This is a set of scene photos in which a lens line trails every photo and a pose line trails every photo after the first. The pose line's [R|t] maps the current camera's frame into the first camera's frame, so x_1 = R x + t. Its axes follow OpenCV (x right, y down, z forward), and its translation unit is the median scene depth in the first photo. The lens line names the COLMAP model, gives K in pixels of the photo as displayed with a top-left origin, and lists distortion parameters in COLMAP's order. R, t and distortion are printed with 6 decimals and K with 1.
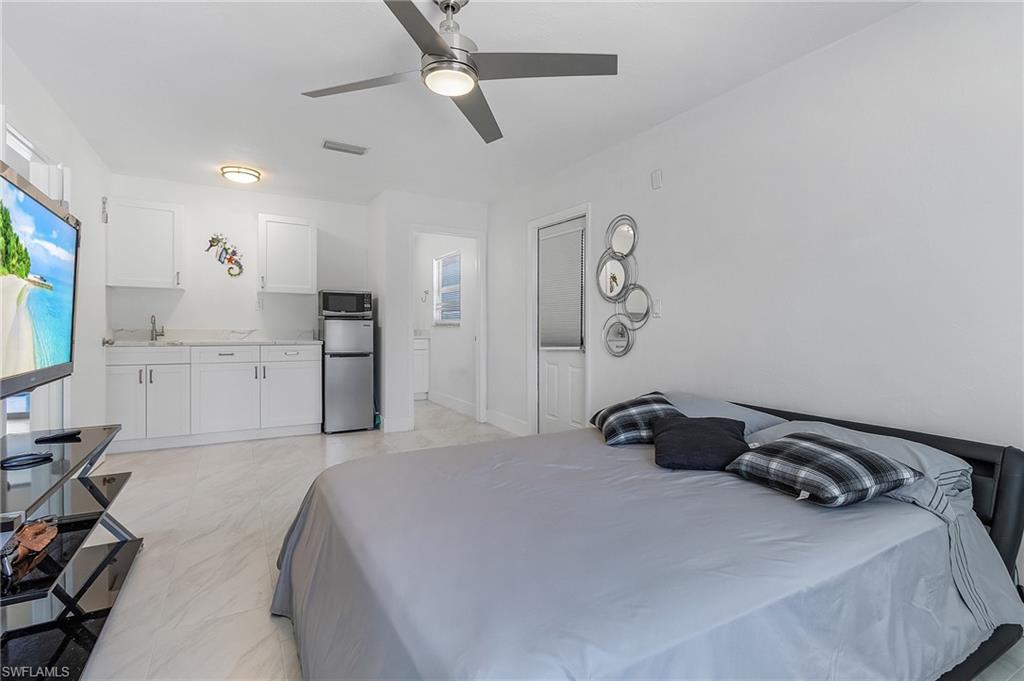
lens RADIAL K [[478.7, 0, 501.7], [0, 478.7, 338.6], [0, 0, 1]] dist [0.000709, -0.000687]
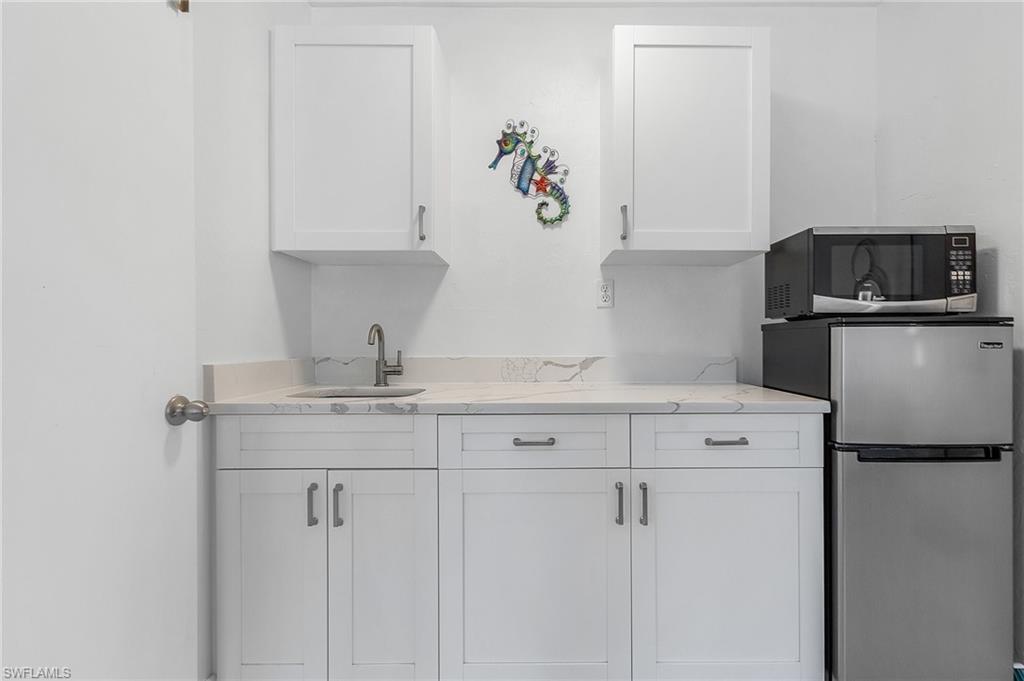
lens RADIAL K [[478.7, 0, 501.7], [0, 478.7, 338.6], [0, 0, 1]] dist [0.000709, -0.000687]
pose [[0.837248, -0.012740, -0.546675, -0.380486], [-0.003589, 0.999579, -0.028791, -0.023127], [0.546812, 0.026067, 0.836850, 0.654785]]
